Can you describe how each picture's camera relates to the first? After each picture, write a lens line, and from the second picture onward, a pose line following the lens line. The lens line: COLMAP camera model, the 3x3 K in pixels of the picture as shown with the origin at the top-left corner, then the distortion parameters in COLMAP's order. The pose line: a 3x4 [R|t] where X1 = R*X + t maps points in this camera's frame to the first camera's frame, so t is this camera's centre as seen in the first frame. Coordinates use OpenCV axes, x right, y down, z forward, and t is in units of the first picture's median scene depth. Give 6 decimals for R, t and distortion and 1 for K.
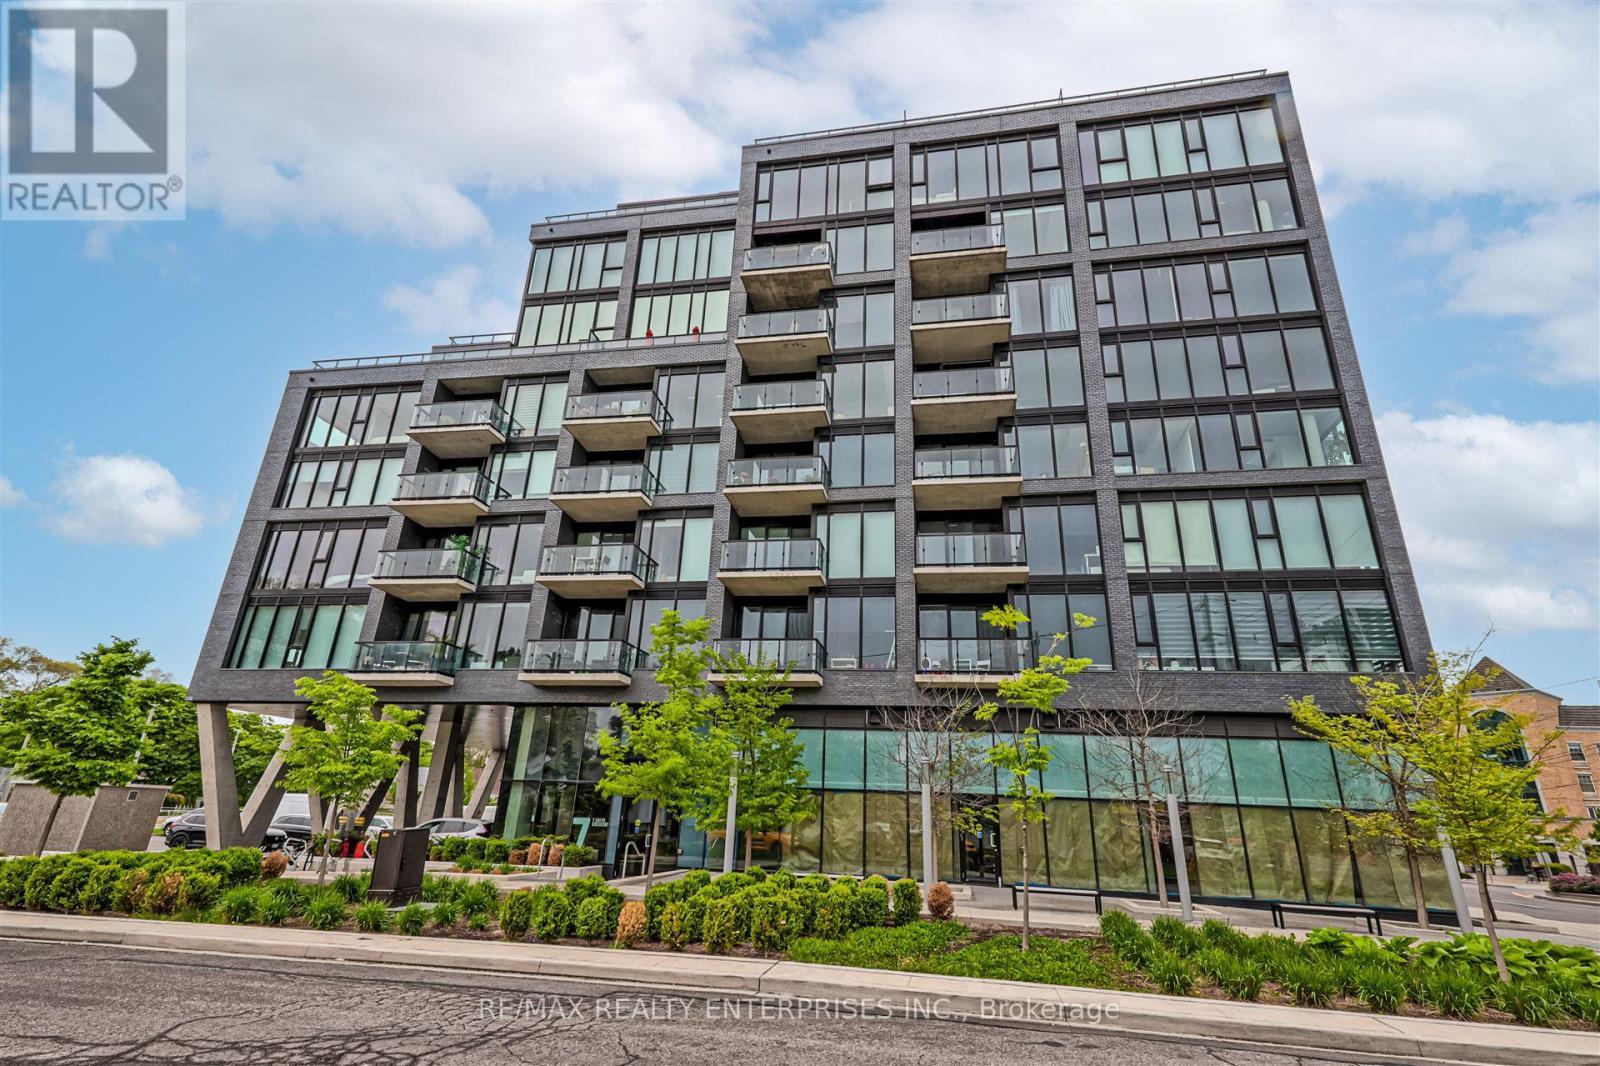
lens RADIAL K [[710.1, 0, 723.8], [0, 710.1, 495.7], [0, 0, 1]] dist [0.028951, -0.000223]
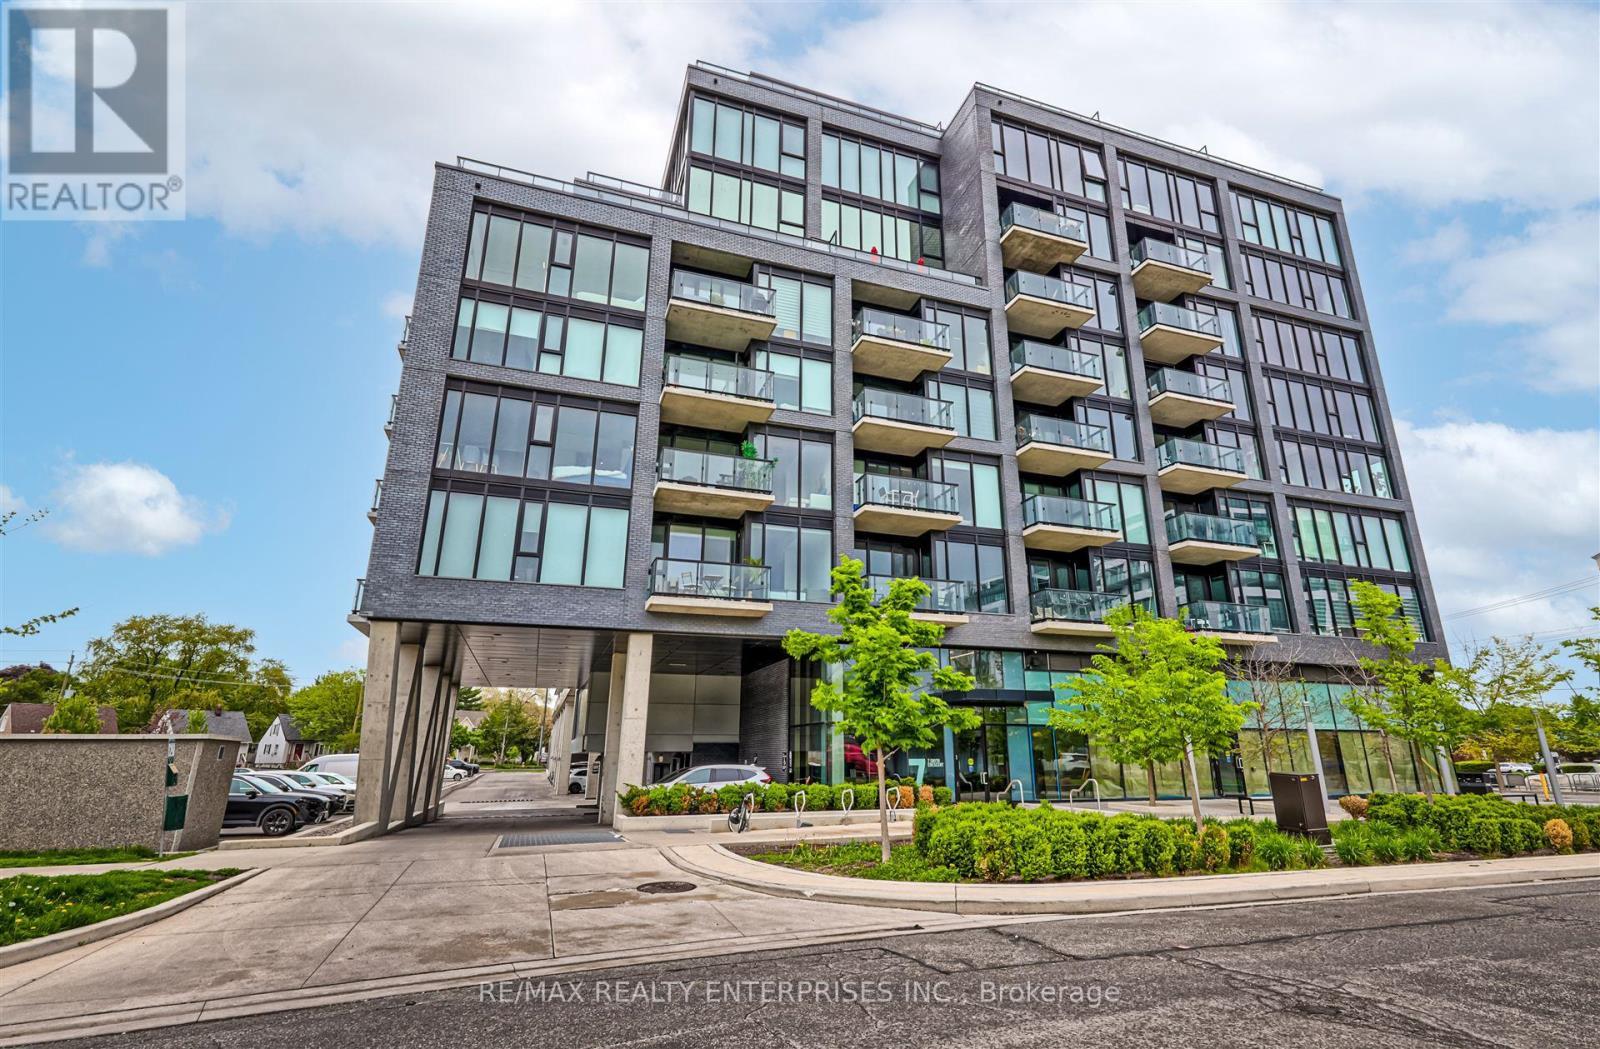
lens RADIAL K [[792.2, 0, 800.2], [0, 792.2, 432.9], [0, 0, 1]] dist [0.024952, 0.000108]
pose [[0.859146, 0.155738, 0.487456, -0.693983], [-0.179335, 0.983786, 0.001768, 0.026964], [-0.479277, -0.088937, 0.873146, 0.119033]]
